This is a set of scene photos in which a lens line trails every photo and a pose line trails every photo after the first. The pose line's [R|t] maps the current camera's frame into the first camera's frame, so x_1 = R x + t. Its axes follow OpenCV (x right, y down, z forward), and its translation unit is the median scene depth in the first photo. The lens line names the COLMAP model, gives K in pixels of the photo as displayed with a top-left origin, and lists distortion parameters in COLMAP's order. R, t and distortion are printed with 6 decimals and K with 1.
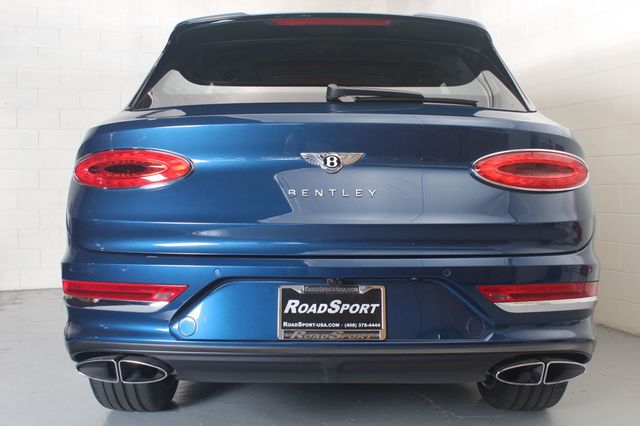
lens RADIAL K [[698.4, 0, 320.0], [0, 698.4, 213.0], [0, 0, 1]] dist [-0.079116, 0.028713]
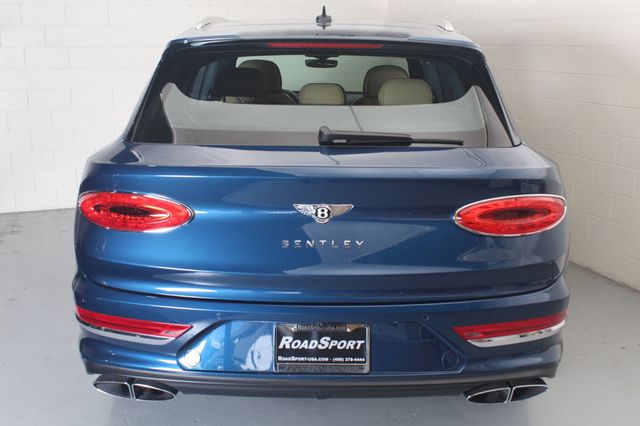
lens RADIAL K [[733.6, 0, 320.0], [0, 733.6, 213.0], [0, 0, 1]] dist [-0.063603, -0.021823]
pose [[0.999976, 0.005926, 0.003466, 0.008990], [-0.006519, 0.977963, 0.208678, -0.311918], [-0.002153, -0.208696, 0.977978, -0.099821]]
